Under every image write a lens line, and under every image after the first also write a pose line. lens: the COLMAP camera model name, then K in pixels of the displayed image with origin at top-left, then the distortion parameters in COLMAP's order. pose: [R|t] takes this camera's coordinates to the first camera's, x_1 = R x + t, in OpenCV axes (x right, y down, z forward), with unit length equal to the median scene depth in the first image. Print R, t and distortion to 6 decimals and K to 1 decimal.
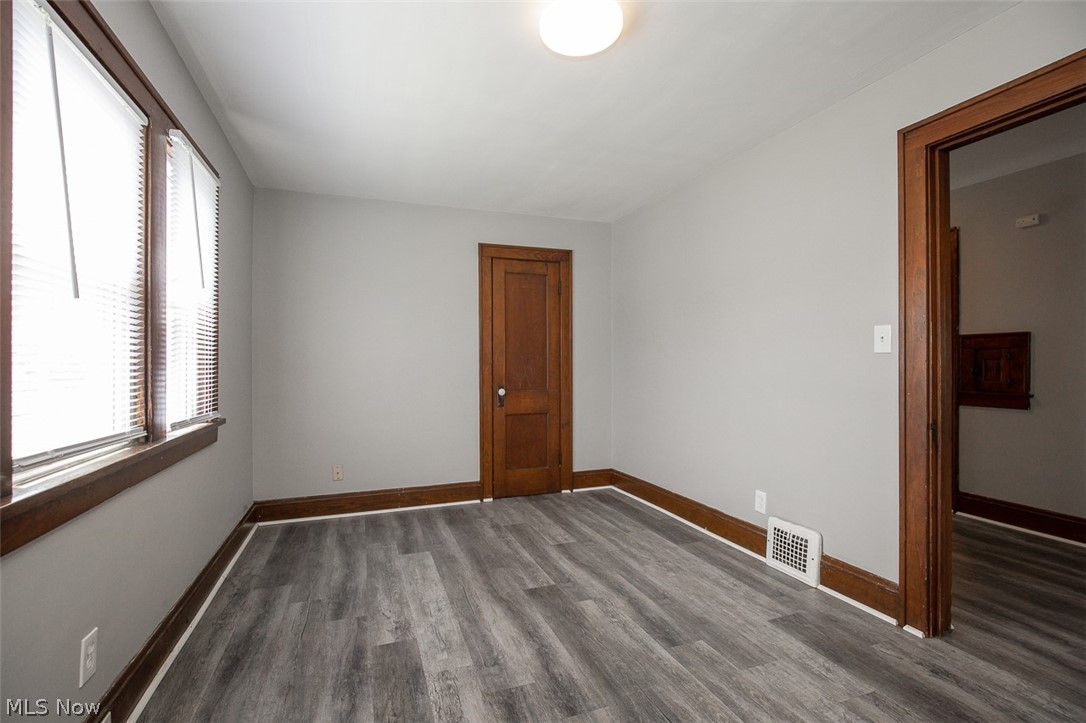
lens RADIAL K [[500.5, 0, 541.9], [0, 500.5, 352.6], [0, 0, 1]] dist [-0.006161, 0.000597]
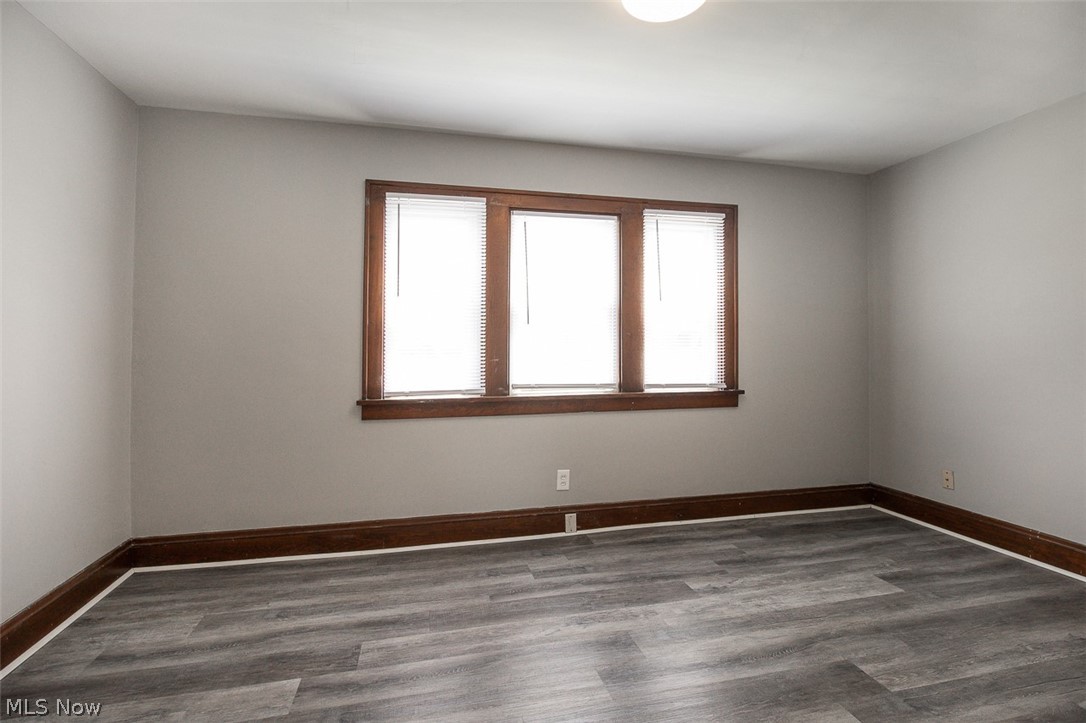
lens RADIAL K [[500.5, 0, 541.9], [0, 500.5, 352.6], [0, 0, 1]] dist [-0.006161, 0.000597]
pose [[-0.113733, 0.011048, -0.993450, 0.708007], [0.025110, 0.999651, 0.008242, 0.007206], [0.993194, -0.024008, -0.113970, 0.627361]]
